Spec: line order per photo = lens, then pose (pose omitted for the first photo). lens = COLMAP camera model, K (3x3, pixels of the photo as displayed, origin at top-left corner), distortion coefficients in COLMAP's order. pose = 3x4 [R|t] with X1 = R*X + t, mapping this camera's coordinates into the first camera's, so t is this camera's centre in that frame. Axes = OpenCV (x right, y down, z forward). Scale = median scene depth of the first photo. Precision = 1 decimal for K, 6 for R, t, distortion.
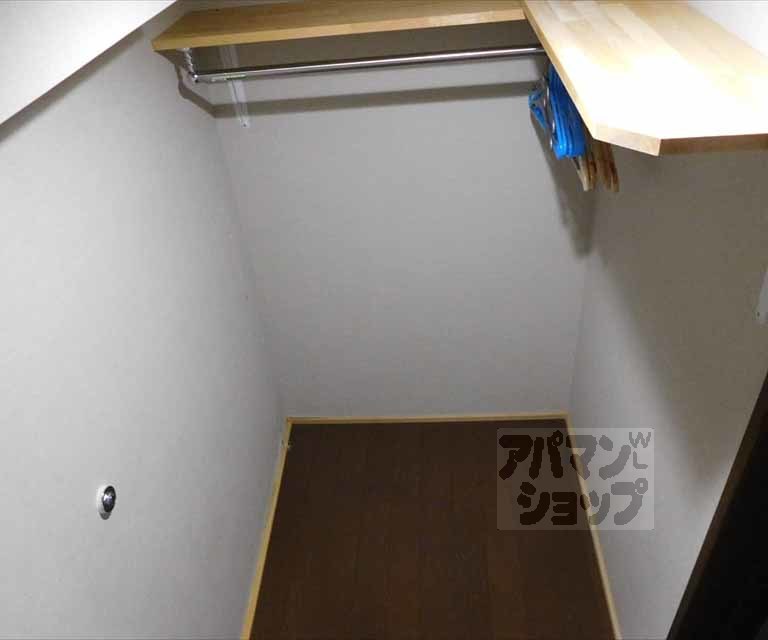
lens RADIAL K [[643.5, 0, 384.0], [0, 643.5, 320.0], [0, 0, 1]] dist [-0.052793, 0.003770]
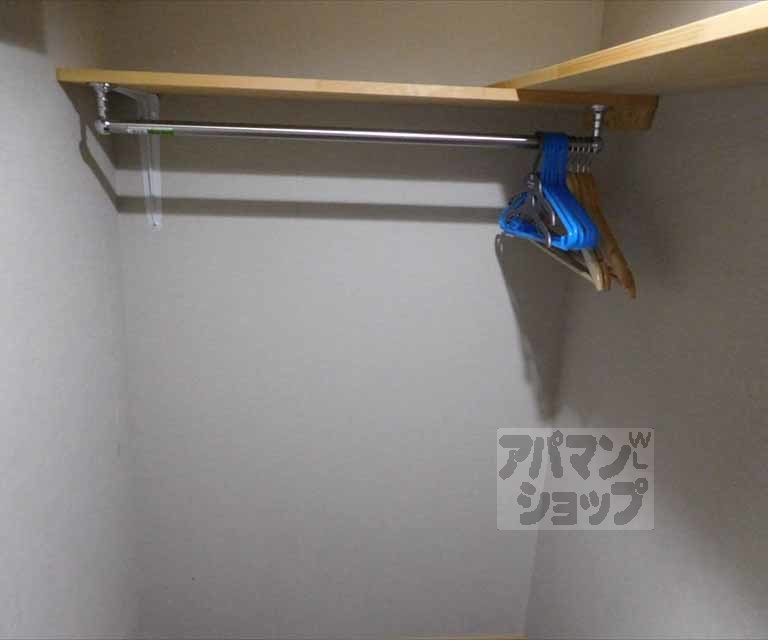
lens RADIAL K [[643.5, 0, 384.0], [0, 643.5, 320.0], [0, 0, 1]] dist [-0.052793, 0.003770]
pose [[0.982914, 0.081183, 0.165198, -0.058250], [-0.018038, 0.935646, -0.352477, 0.088311], [-0.183182, 0.343475, 0.921124, 0.250416]]
